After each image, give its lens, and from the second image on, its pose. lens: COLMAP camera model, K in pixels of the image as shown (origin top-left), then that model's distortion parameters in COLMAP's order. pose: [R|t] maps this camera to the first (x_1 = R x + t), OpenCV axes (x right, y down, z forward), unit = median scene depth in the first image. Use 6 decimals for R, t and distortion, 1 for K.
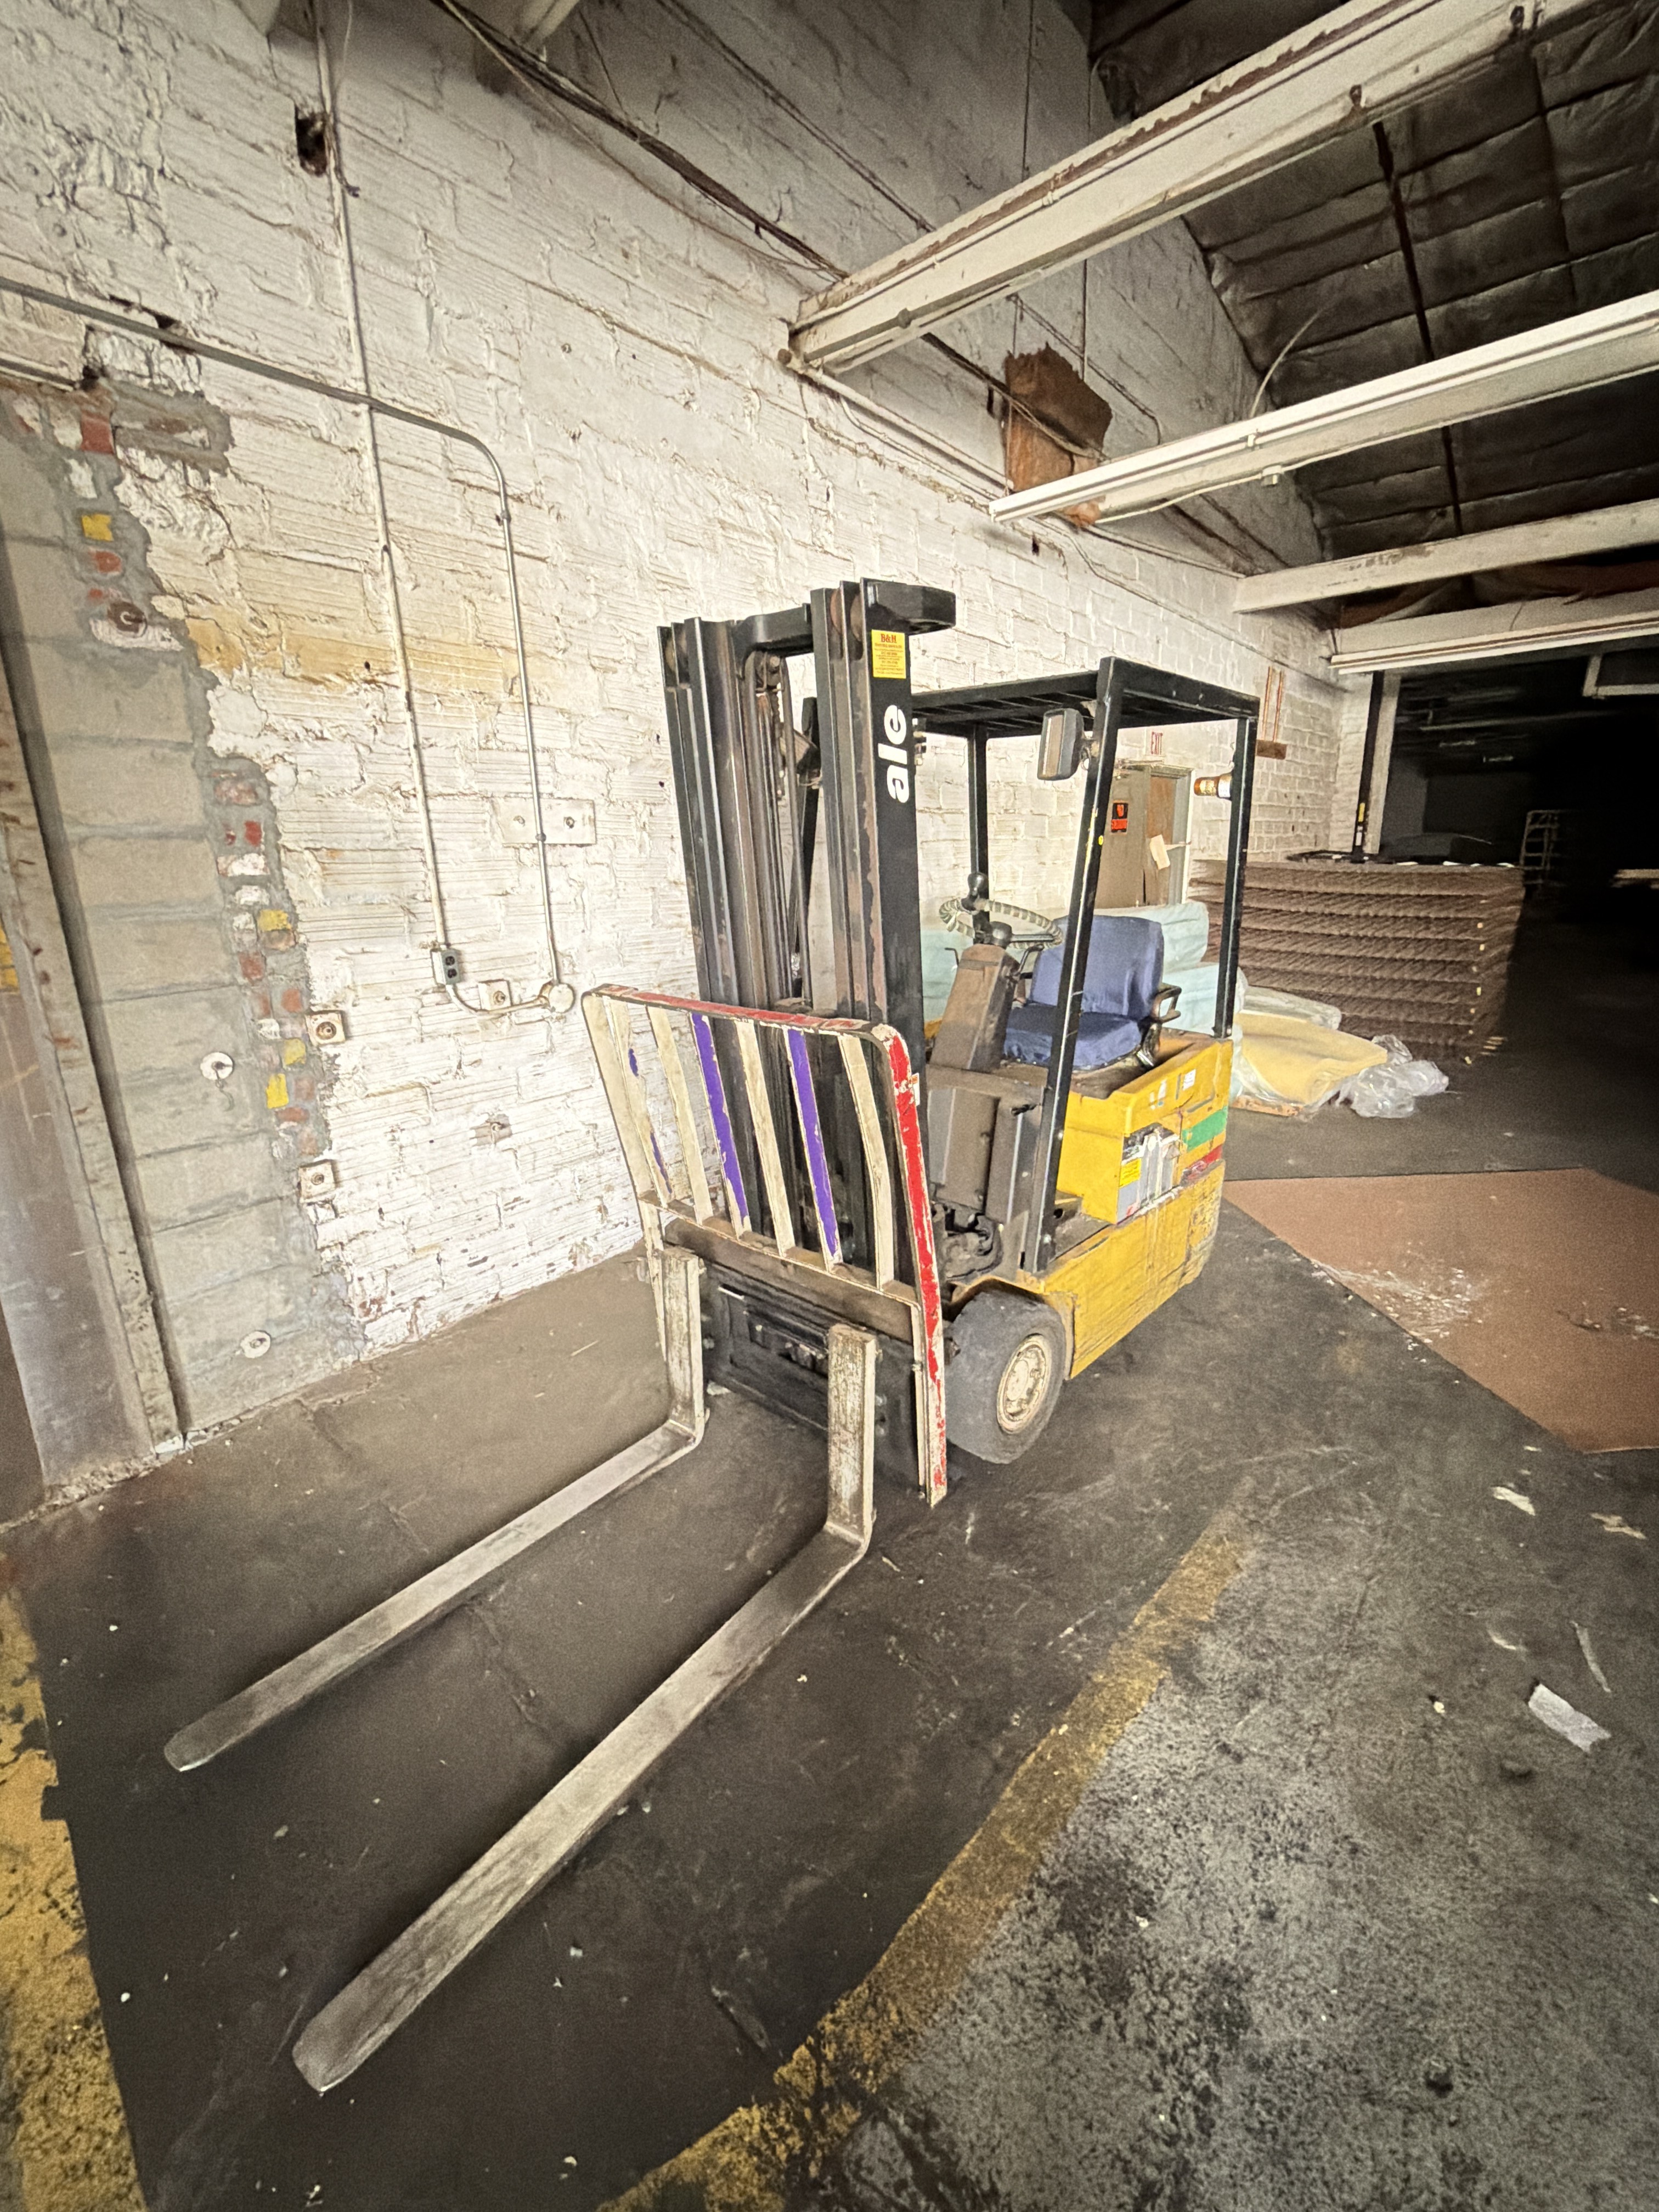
lens RADIAL K [[953.9, 0, 829.8], [0, 953.9, 1105.9], [0, 0, 1]] dist [0.002797, -0.001664]
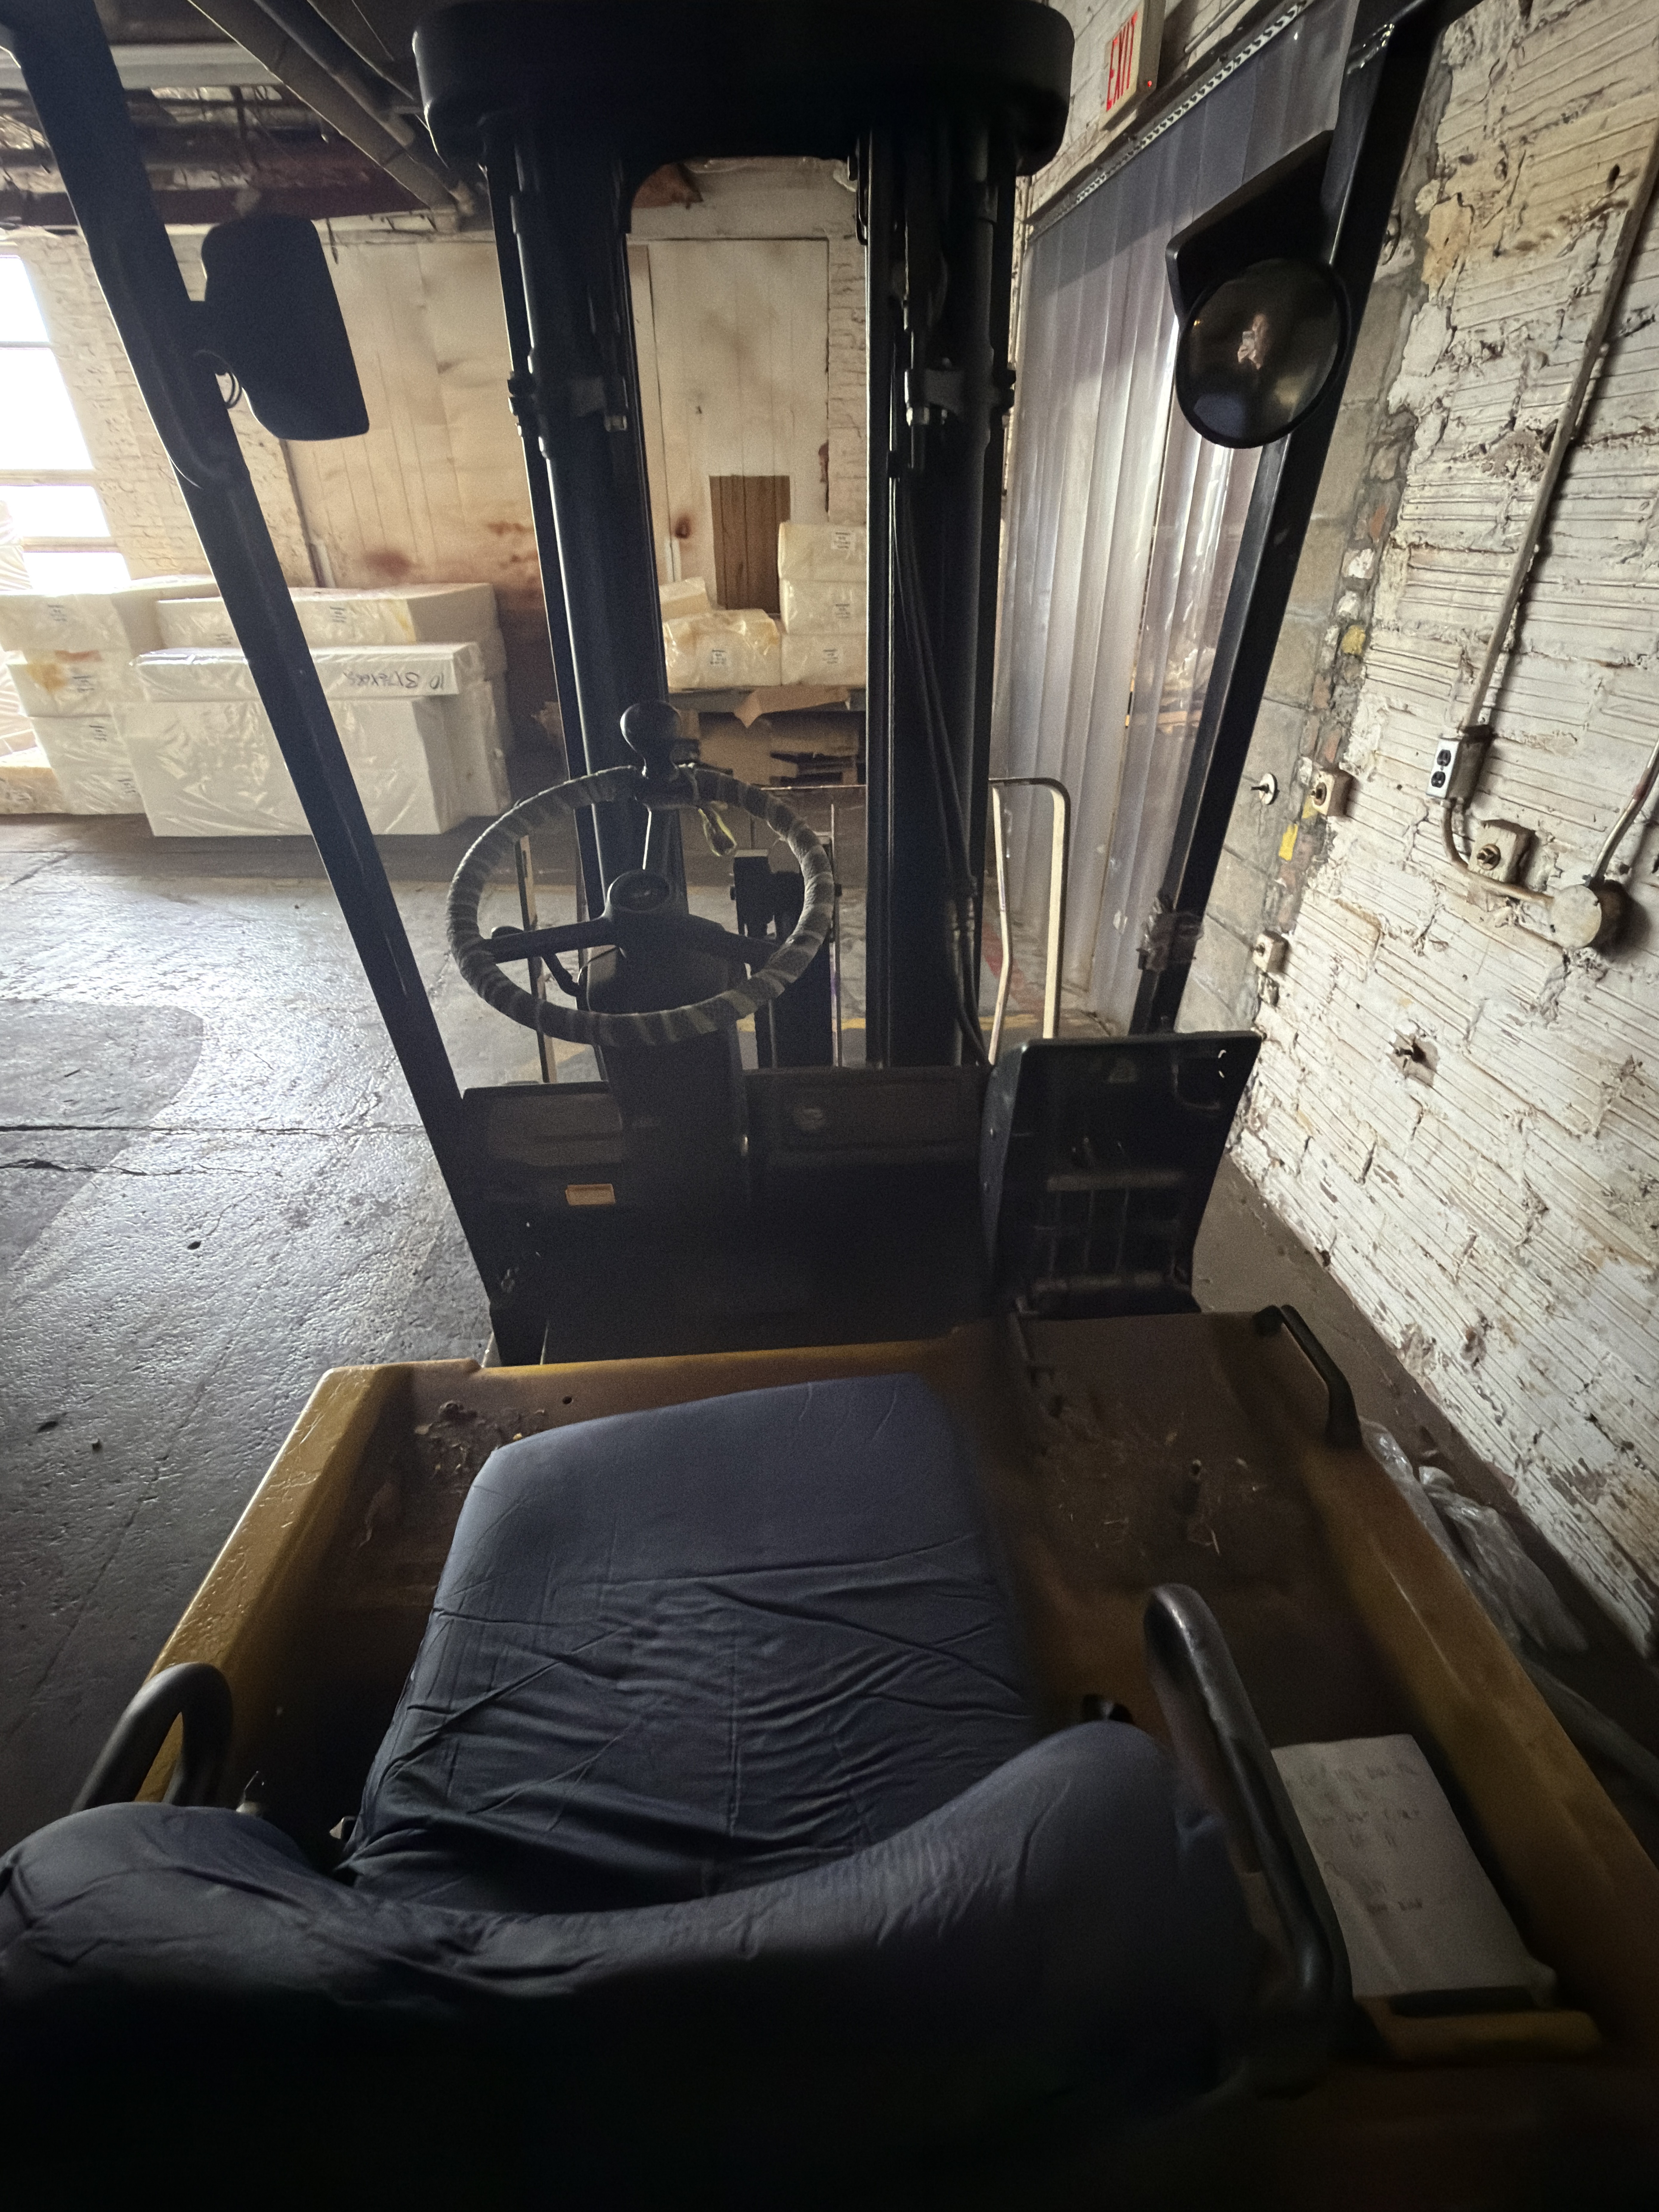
lens RADIAL K [[953.9, 0, 828.2], [0, 953.9, 1098.4], [0, 0, 1]] dist [0.002797, -0.001664]
pose [[-0.706715, 0.389654, -0.590528, 0.366678], [-0.163179, 0.722395, 0.671951, -0.385223], [0.688423, 0.571239, -0.446945, 1.273952]]
